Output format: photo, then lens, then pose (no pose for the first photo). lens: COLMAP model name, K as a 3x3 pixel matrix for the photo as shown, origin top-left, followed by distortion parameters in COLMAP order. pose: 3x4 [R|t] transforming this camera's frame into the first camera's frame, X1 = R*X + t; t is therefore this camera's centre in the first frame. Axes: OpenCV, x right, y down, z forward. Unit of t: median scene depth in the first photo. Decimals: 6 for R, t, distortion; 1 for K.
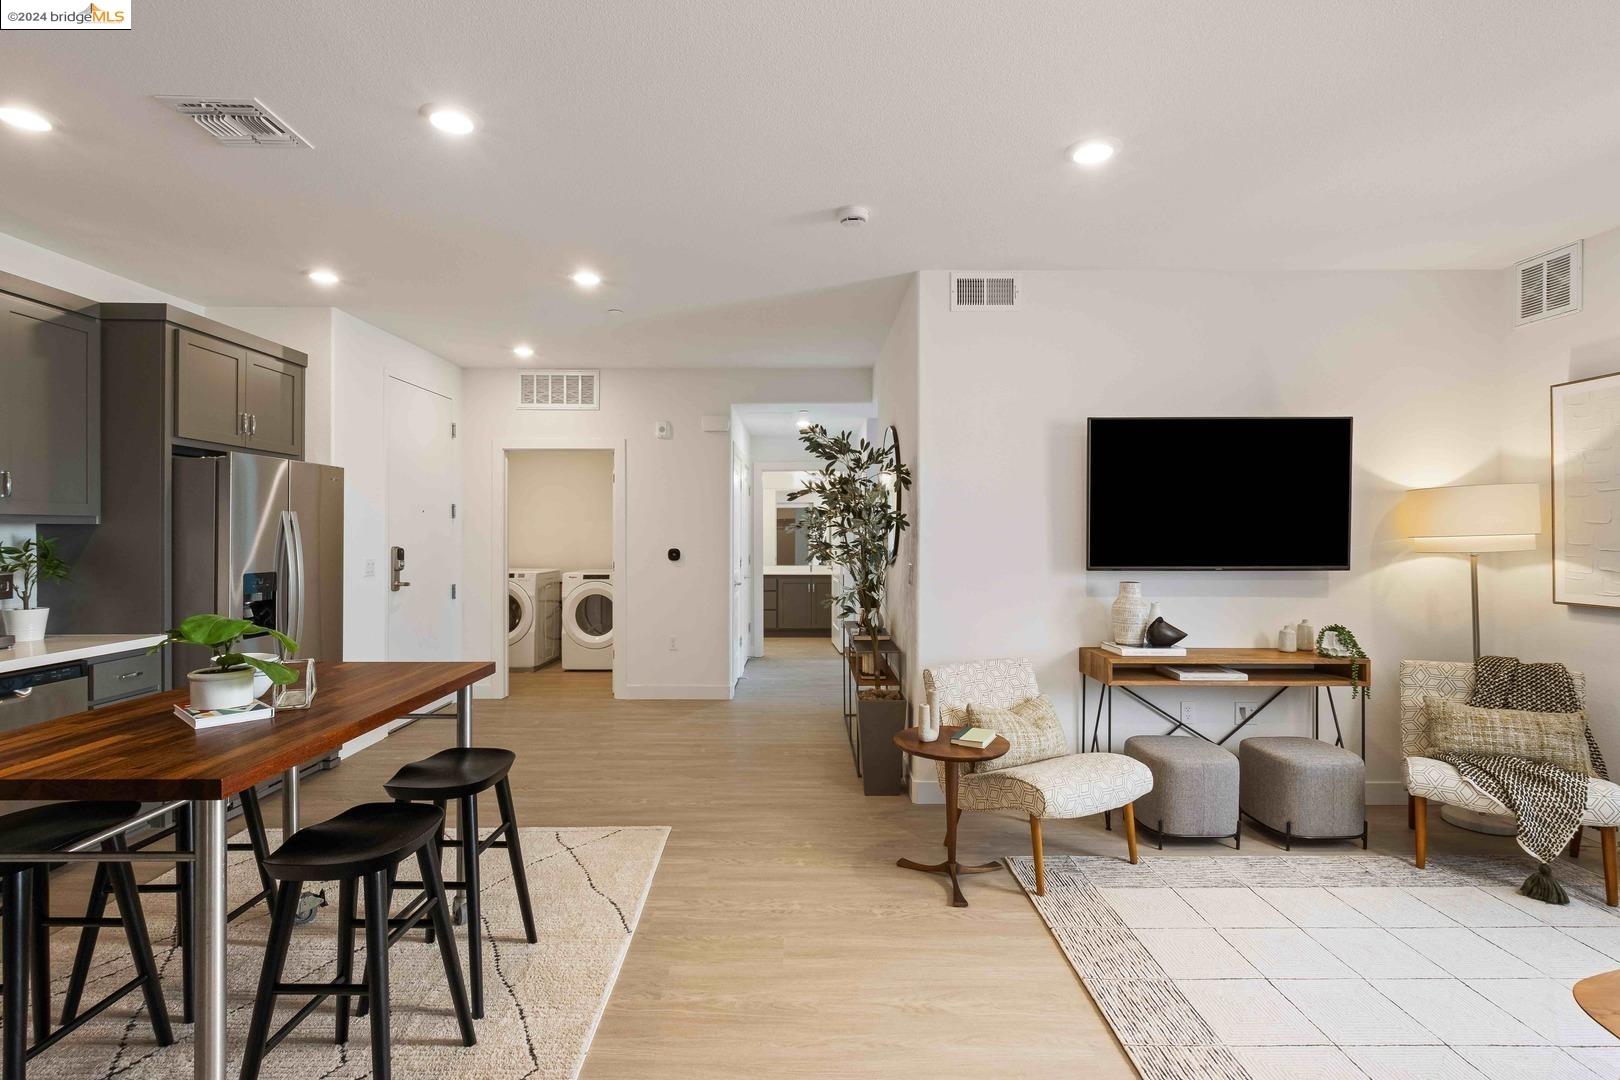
lens RADIAL K [[758.0, 0, 805.3], [0, 758.0, 534.2], [0, 0, 1]] dist [0.000585, -0.000974]
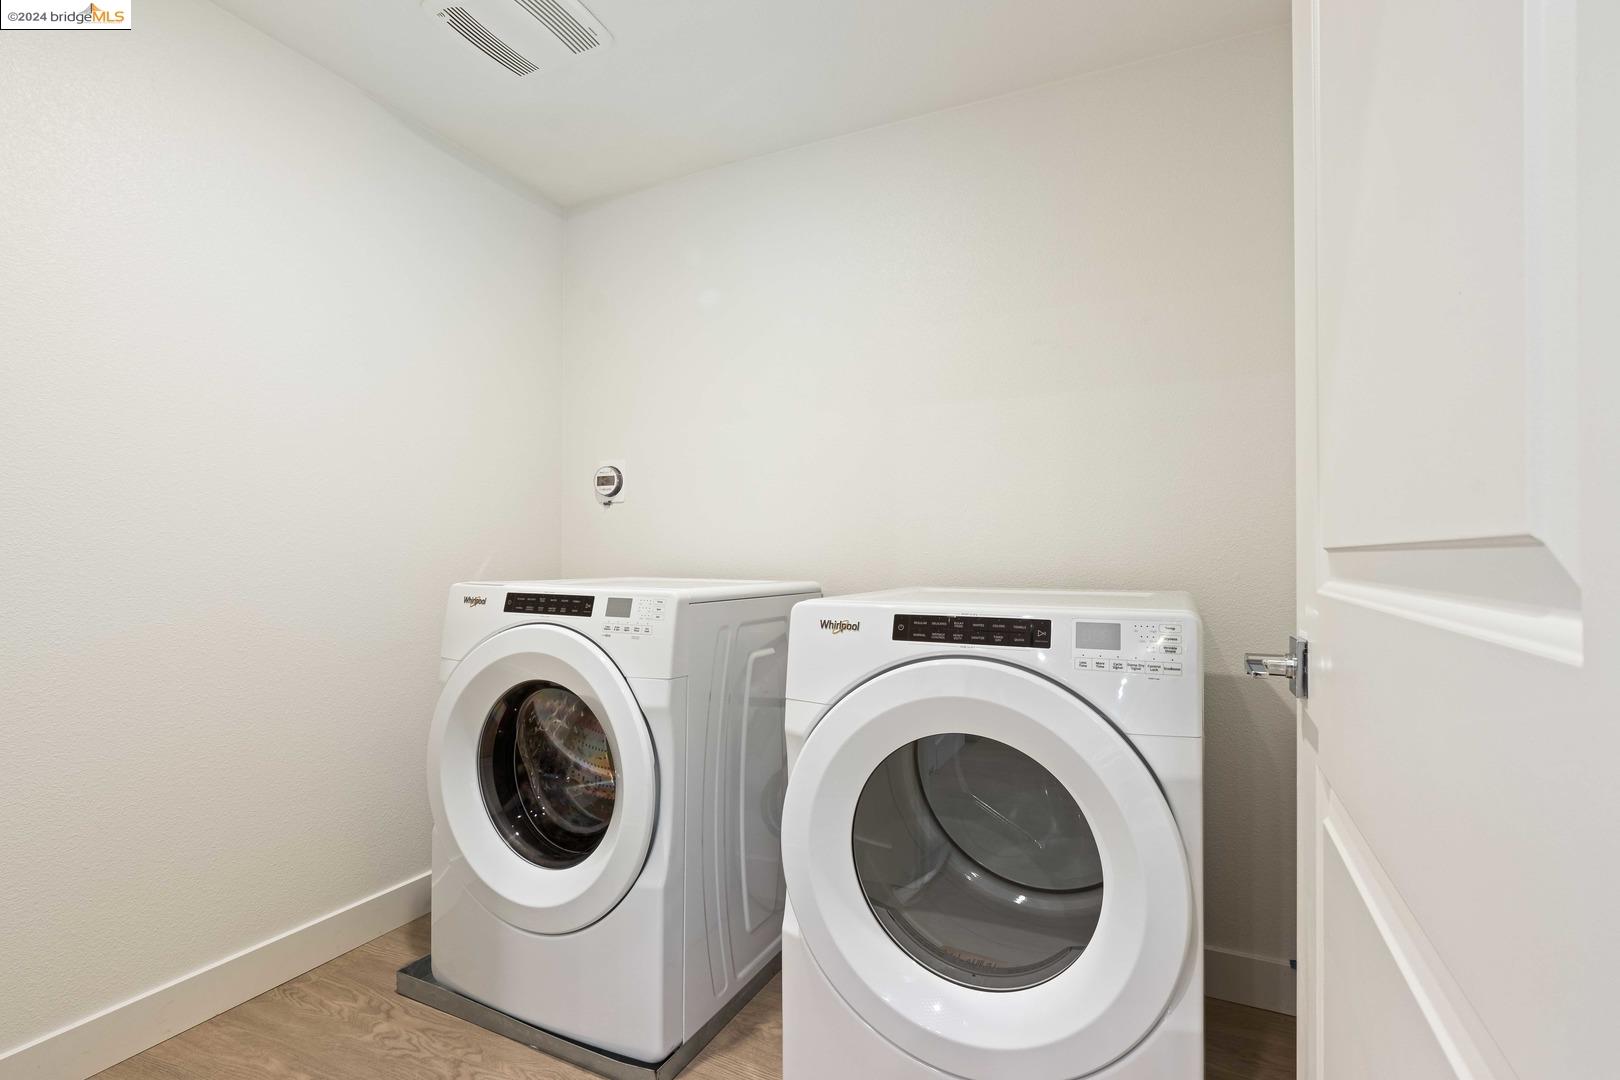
lens RADIAL K [[758.0, 0, 807.2], [0, 758.0, 540.1], [0, 0, 1]] dist [0.000585, -0.000974]
pose [[0.896399, -0.006786, -0.443197, -0.480451], [0.004679, 0.999972, -0.005846, 0.076829], [0.443224, 0.003167, 0.896405, 1.715455]]
